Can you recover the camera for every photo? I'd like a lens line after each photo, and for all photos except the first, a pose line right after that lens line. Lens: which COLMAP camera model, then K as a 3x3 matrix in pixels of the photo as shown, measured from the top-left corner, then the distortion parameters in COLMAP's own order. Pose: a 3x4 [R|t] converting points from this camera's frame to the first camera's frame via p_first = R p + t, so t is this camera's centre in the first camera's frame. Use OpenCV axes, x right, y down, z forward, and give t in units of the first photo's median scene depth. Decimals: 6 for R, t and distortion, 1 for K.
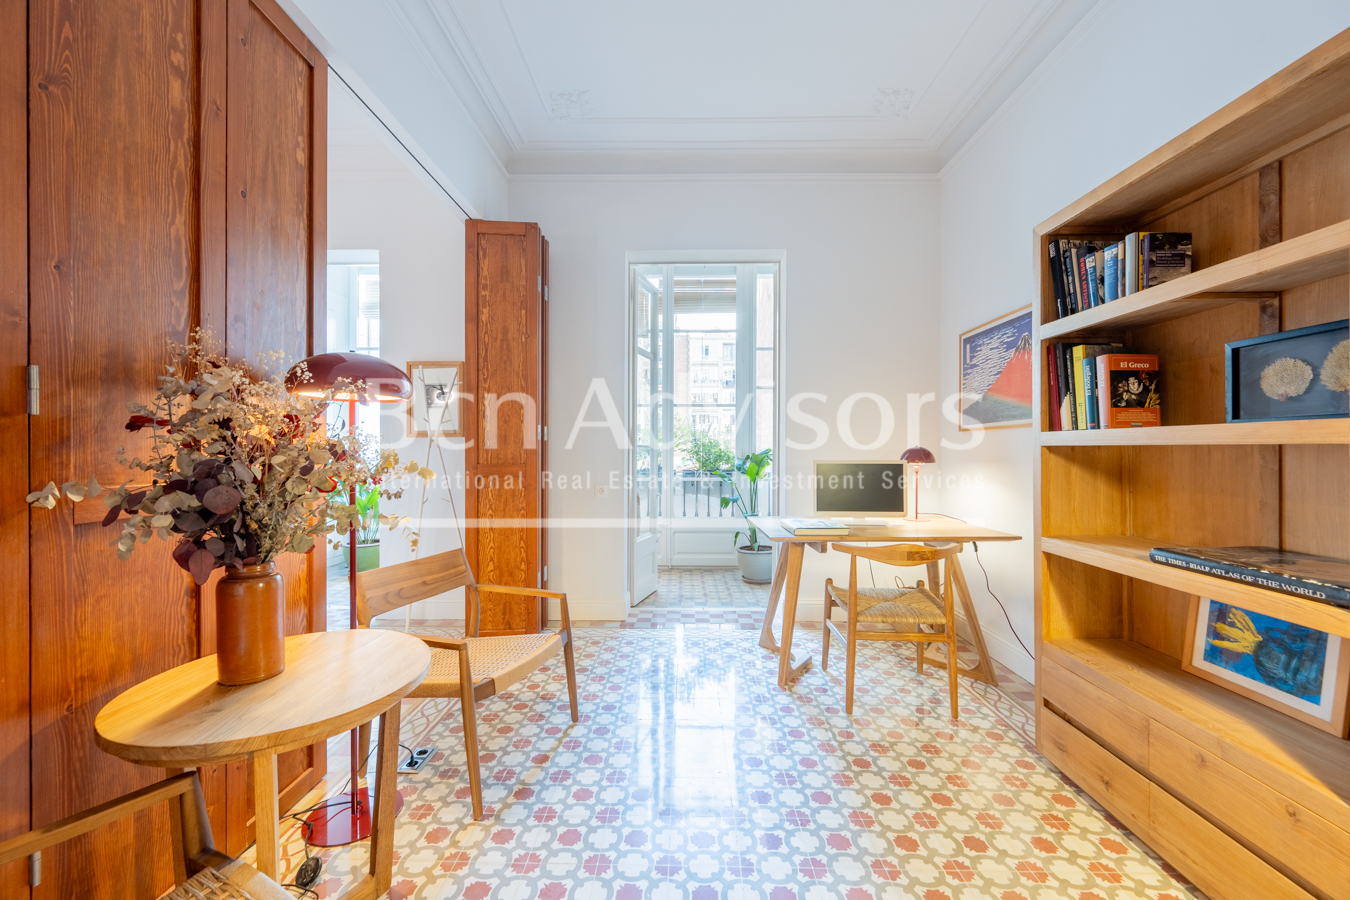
lens RADIAL K [[536.1, 0, 683.4], [0, 536.1, 452.4], [0, 0, 1]] dist [0.000308, 0.000706]
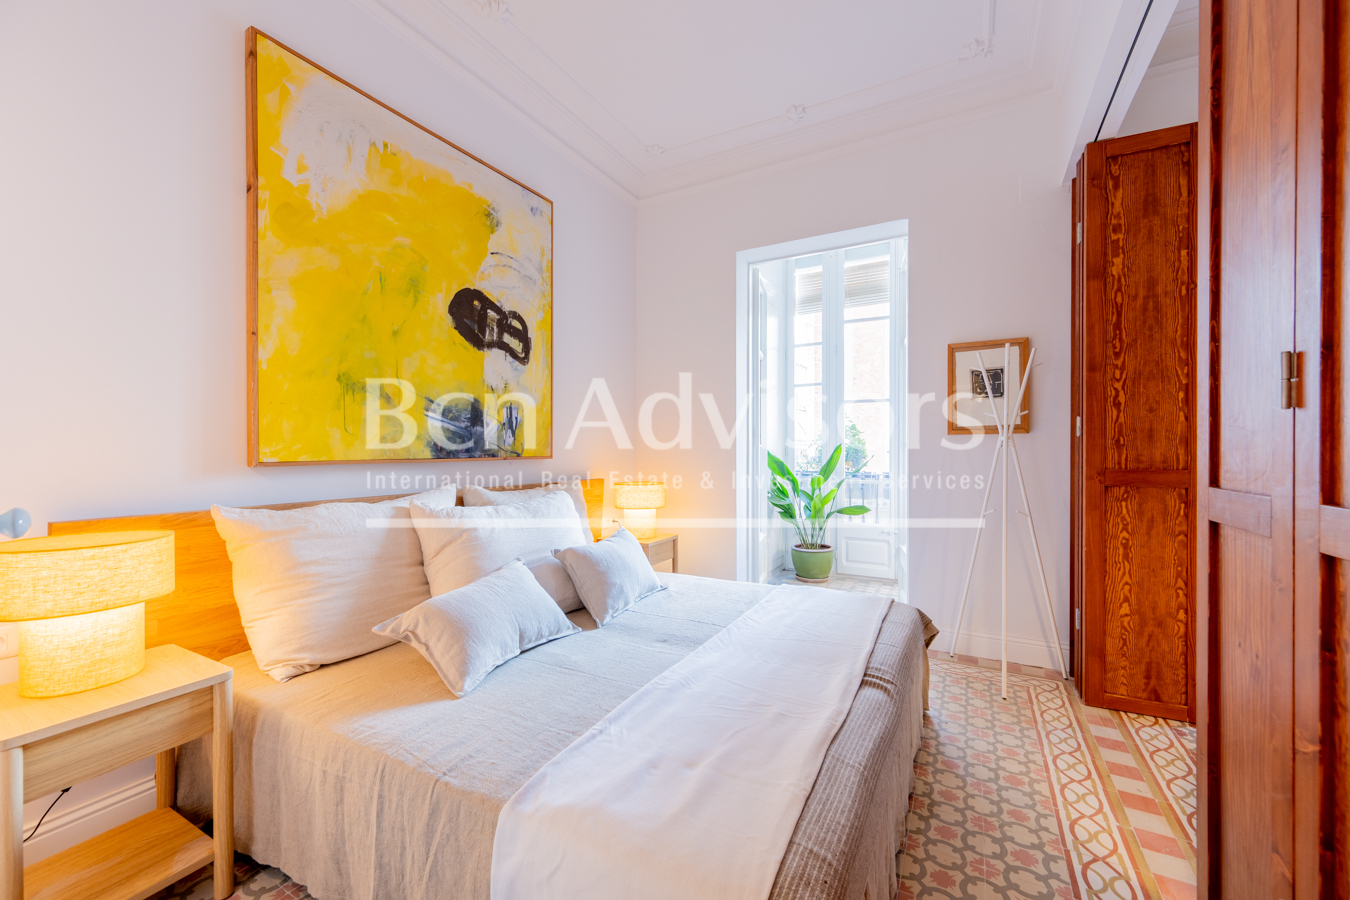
lens RADIAL K [[536.1, 0, 673.8], [0, 536.1, 450.5], [0, 0, 1]] dist [0.000308, 0.000706]
pose [[0.879306, 0.000004, -0.476257, -0.752364], [-0.000461, 1.000000, -0.000844, -0.003585], [0.476257, 0.000961, 0.879306, 0.086841]]
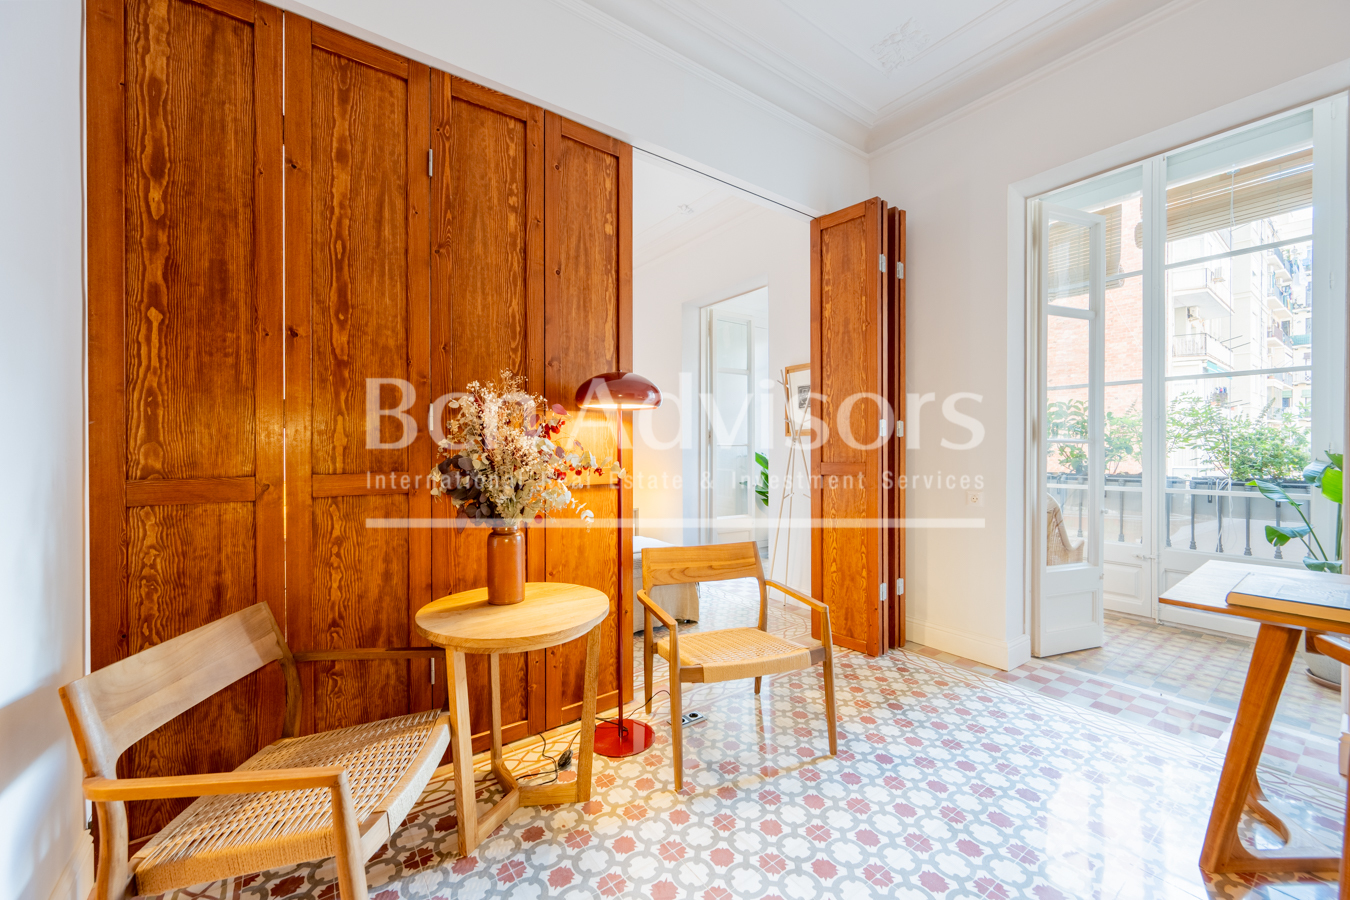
lens RADIAL K [[536.1, 0, 663.7], [0, 536.1, 449.1], [0, 0, 1]] dist [0.000308, 0.000706]
pose [[0.596997, -0.002232, -0.802240, 0.324018], [0.000924, 0.999997, -0.002095, -0.000442], [0.802243, 0.000510, 0.596998, 0.232256]]
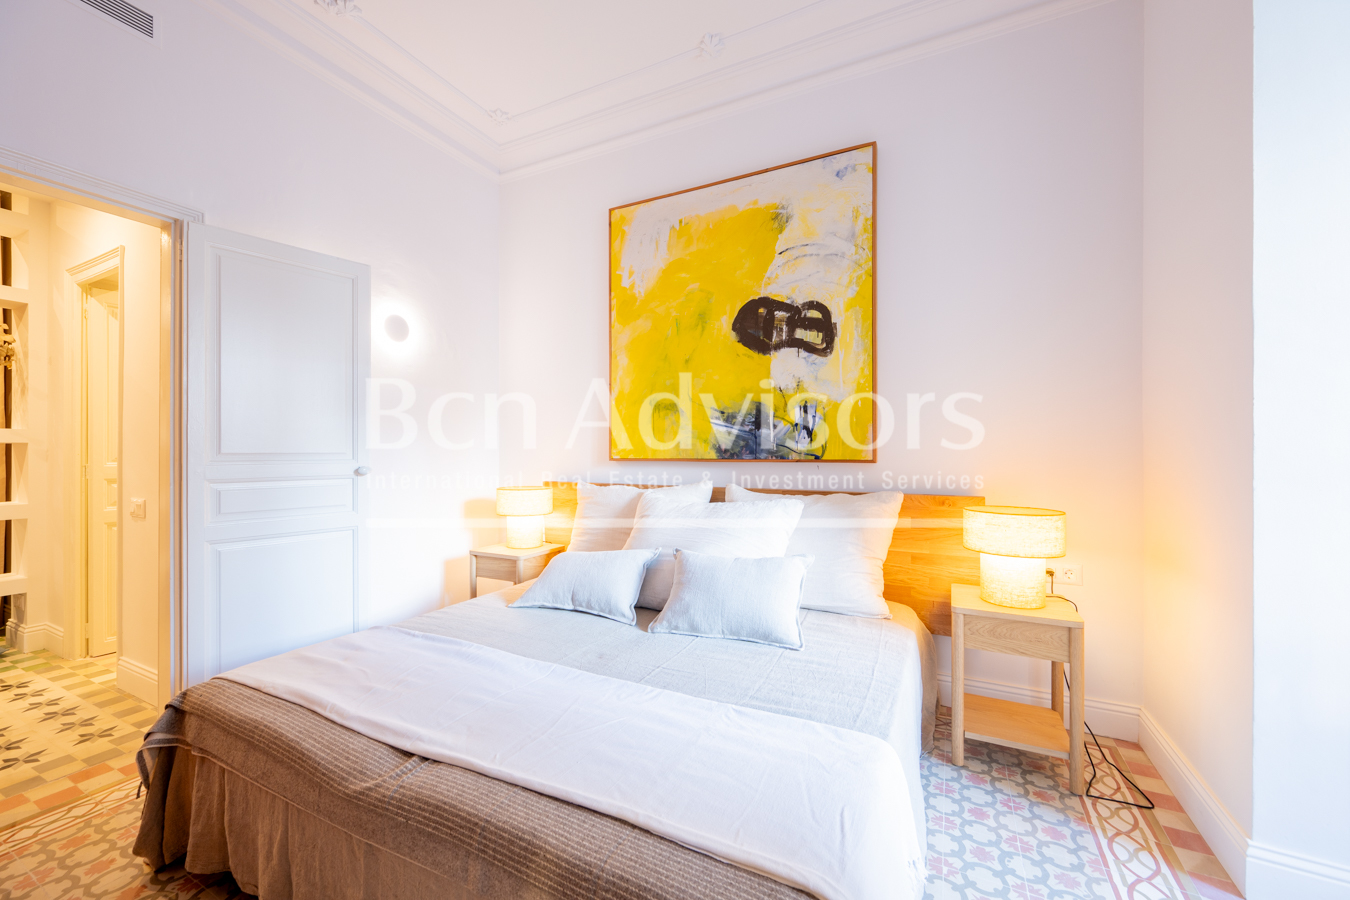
lens RADIAL K [[536.1, 0, 666.8], [0, 536.1, 449.7], [0, 0, 1]] dist [0.000308, 0.000706]
pose [[-0.457979, -0.004969, -0.888949, -0.523304], [-0.007099, 0.999973, -0.001933, -0.006597], [0.888935, 0.005425, -0.458002, 1.224682]]
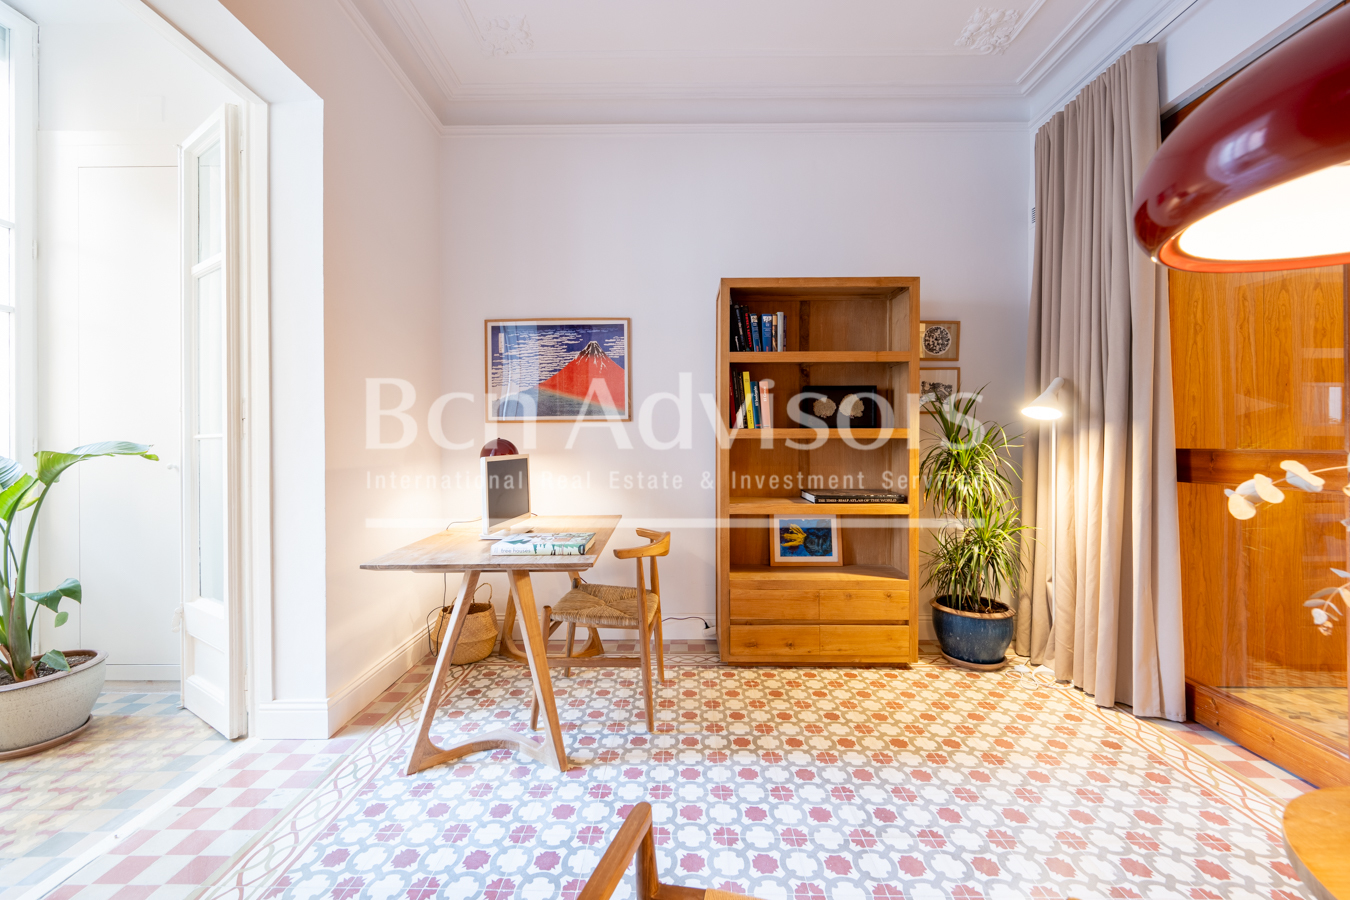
lens RADIAL K [[536.1, 0, 672.6], [0, 536.1, 441.2], [0, 0, 1]] dist [0.000308, 0.000706]
pose [[0.015855, -0.003613, 0.999868, -0.598158], [0.009015, 0.999953, 0.003470, -0.010352], [-0.999834, 0.008959, 0.015886, 0.933463]]
